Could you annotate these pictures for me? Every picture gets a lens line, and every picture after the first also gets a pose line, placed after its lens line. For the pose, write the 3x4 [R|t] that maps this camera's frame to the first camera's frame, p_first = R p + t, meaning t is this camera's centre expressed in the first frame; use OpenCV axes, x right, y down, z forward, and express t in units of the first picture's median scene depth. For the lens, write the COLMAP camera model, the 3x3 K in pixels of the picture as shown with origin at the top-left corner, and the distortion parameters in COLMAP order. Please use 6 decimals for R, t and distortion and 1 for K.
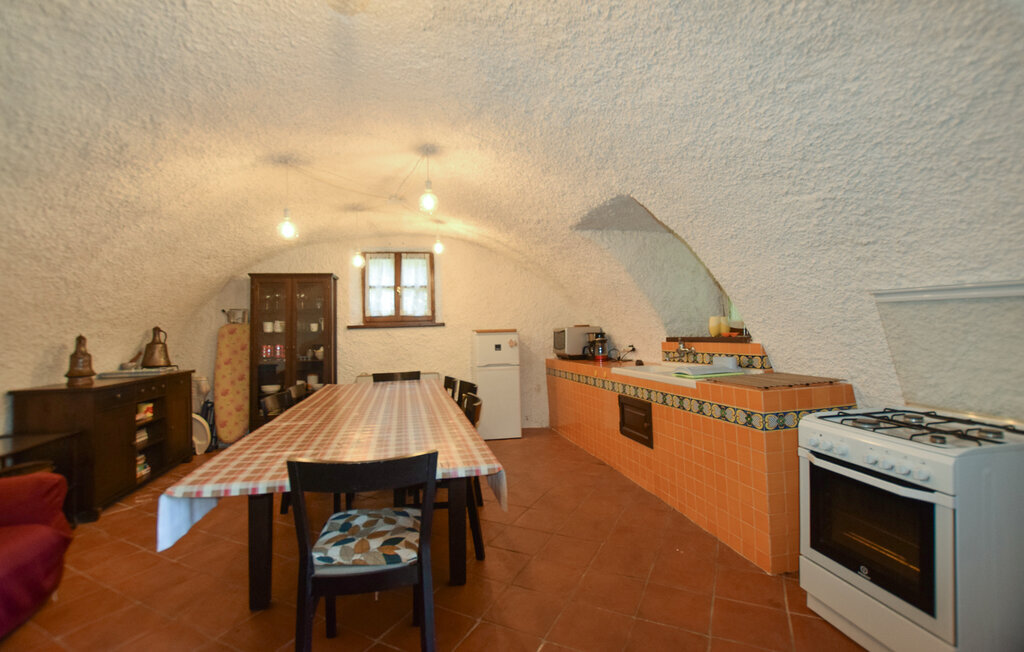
lens RADIAL K [[461.9, 0, 515.5], [0, 461.9, 320.6], [0, 0, 1]] dist [-0.023428, 0.000637]
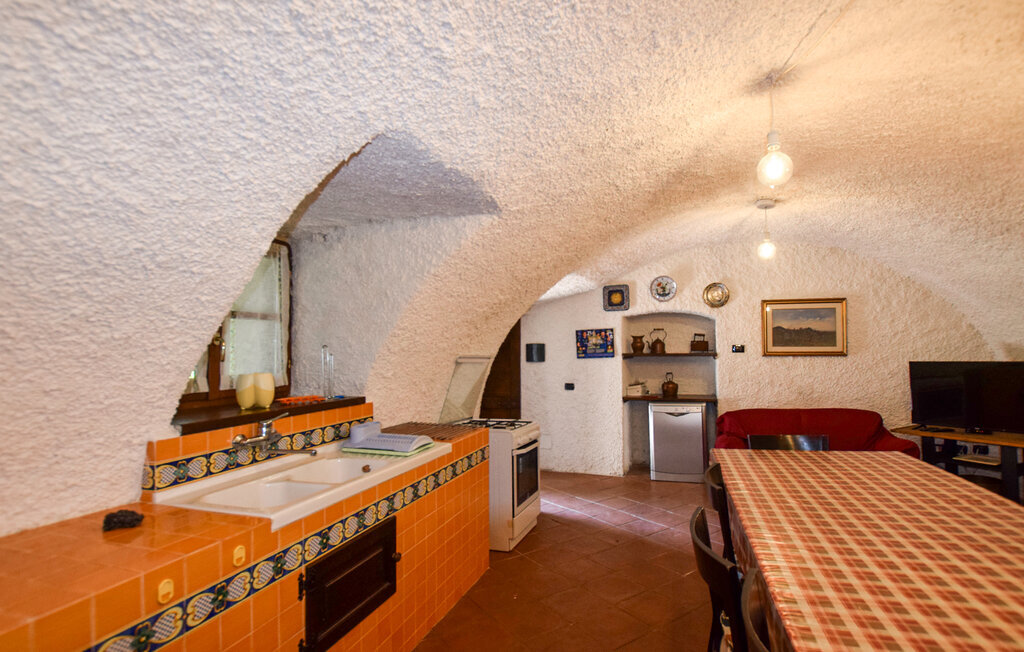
lens RADIAL K [[471.8, 0, 514.5], [0, 471.8, 330.2], [0, 0, 1]] dist [-0.022700, 0.000716]
pose [[-0.847091, 0.071247, 0.526650, -0.161493], [0.029989, 0.995802, -0.086481, -0.003419], [-0.530601, -0.057463, -0.845672, 1.320399]]
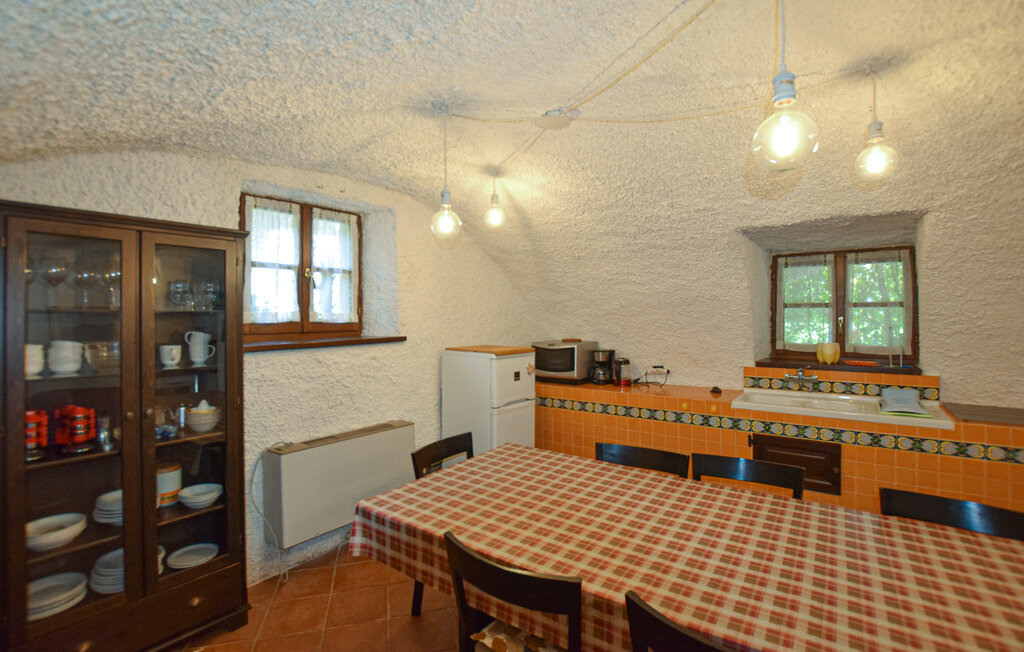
lens RADIAL K [[461.9, 0, 515.5], [0, 461.9, 320.6], [0, 0, 1]] dist [-0.023428, 0.000637]
pose [[0.737624, 0.012959, 0.675087, -0.703989], [-0.034398, 0.999239, 0.018403, -0.050633], [-0.674335, -0.036796, 0.737508, 0.714365]]
